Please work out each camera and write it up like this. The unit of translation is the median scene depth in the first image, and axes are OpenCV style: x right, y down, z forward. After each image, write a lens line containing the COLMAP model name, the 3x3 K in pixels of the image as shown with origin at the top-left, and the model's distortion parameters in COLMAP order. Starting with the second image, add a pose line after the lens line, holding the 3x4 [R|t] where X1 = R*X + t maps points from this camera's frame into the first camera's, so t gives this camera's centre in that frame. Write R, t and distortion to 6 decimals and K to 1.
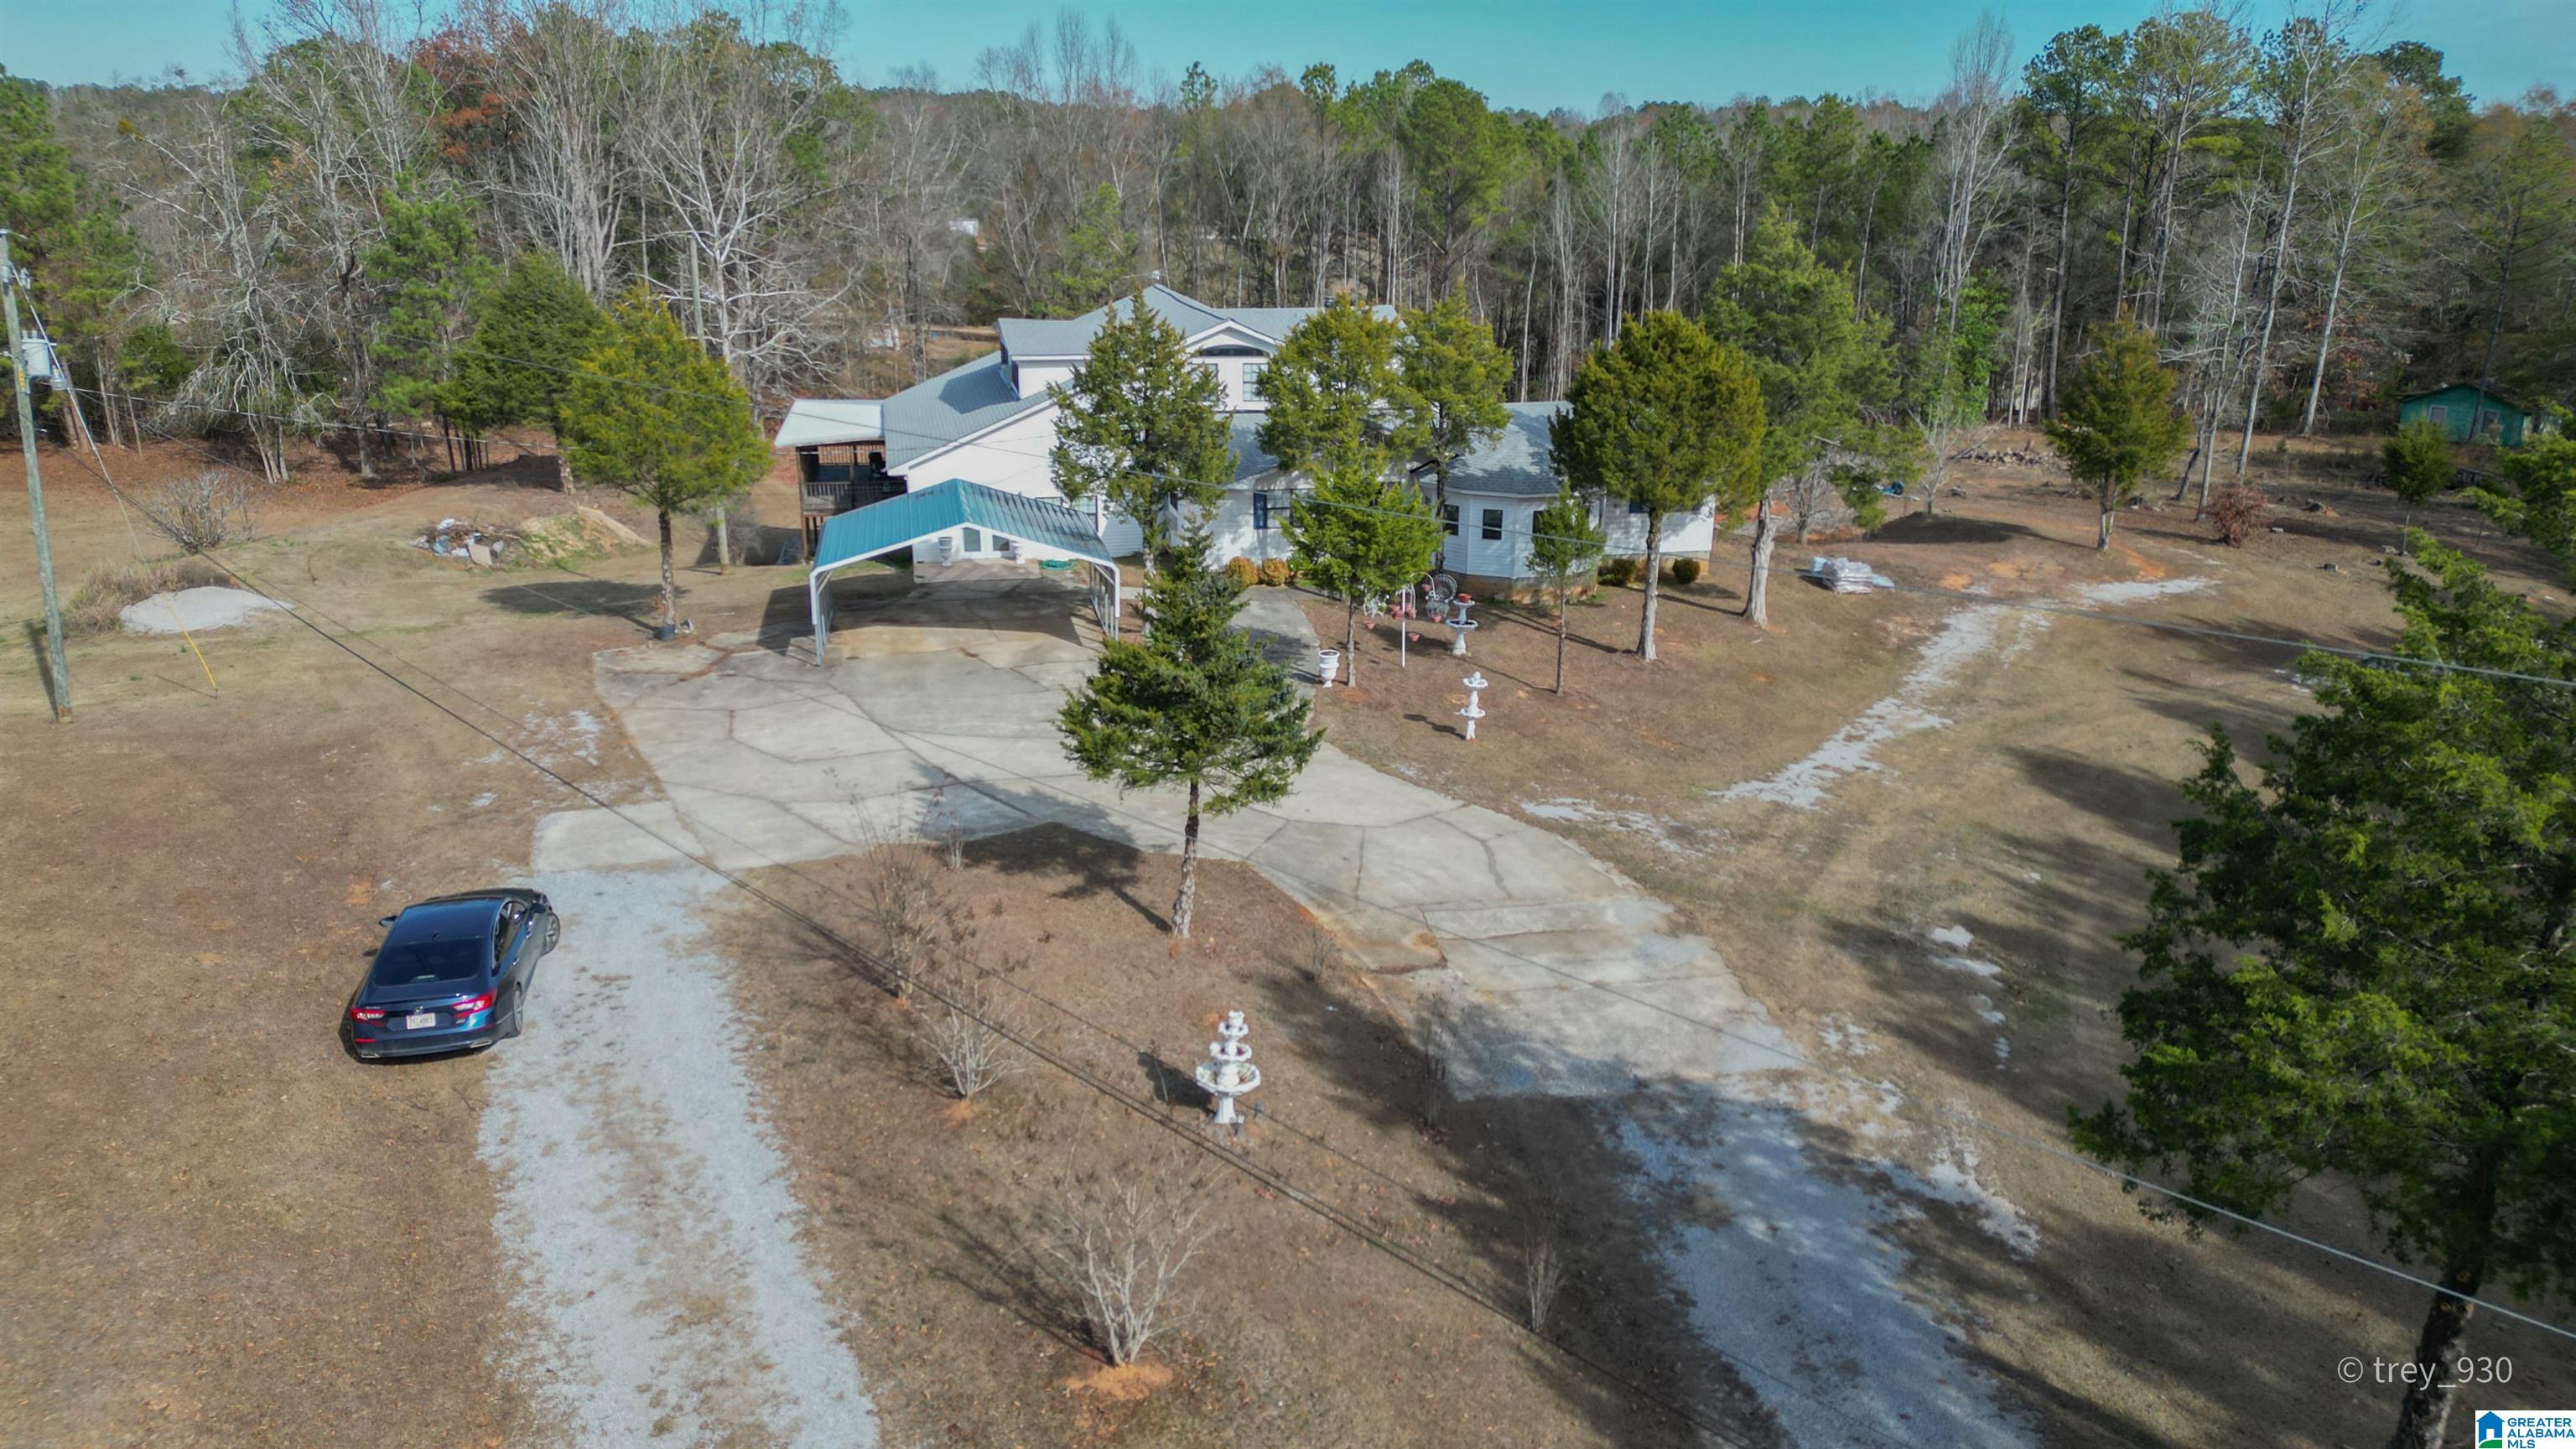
lens RADIAL K [[1818.6, 0, 1280.2], [0, 1818.6, 750.1], [0, 0, 1]] dist [0.040467, -0.001065]
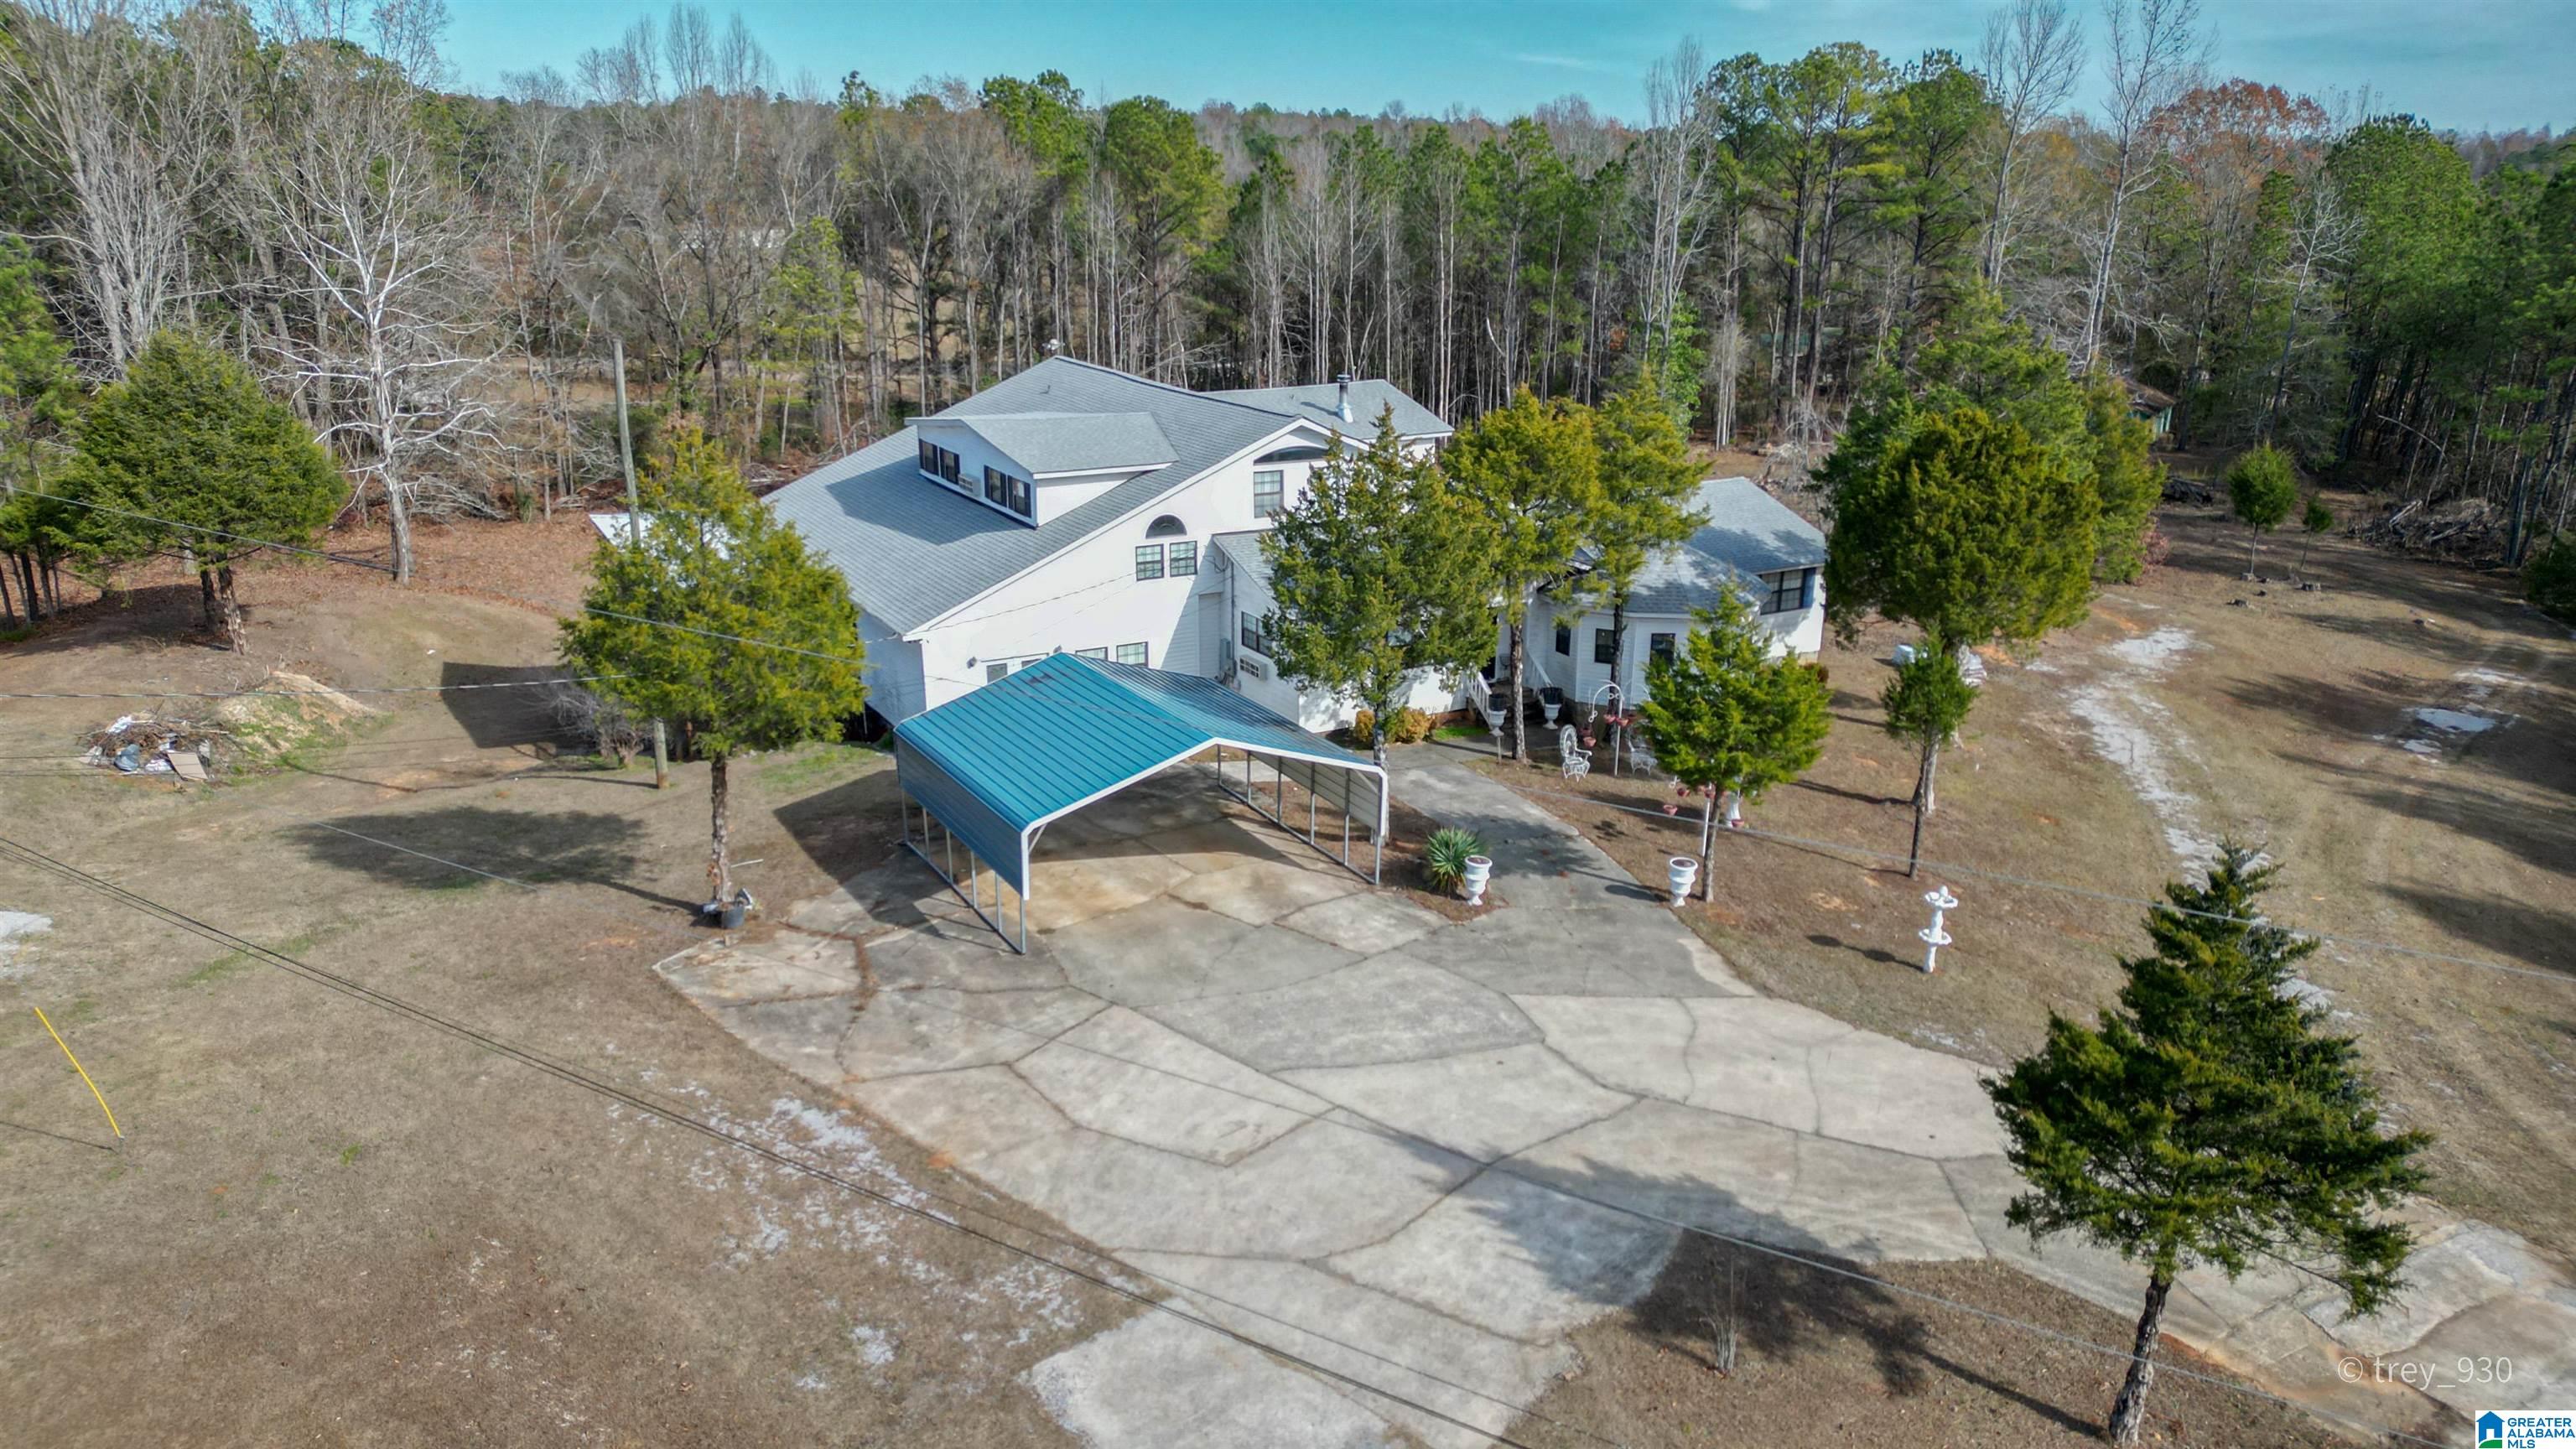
lens RADIAL K [[1822.8, 0, 1288.0], [0, 1822.8, 724.5], [0, 0, 1]] dist [0.070769, -0.066561]
pose [[0.954502, -0.087512, 0.285075, -0.231826], [0.091186, 0.995834, 0.000388, -0.083794], [-0.283921, 0.025624, 0.958505, 0.187637]]
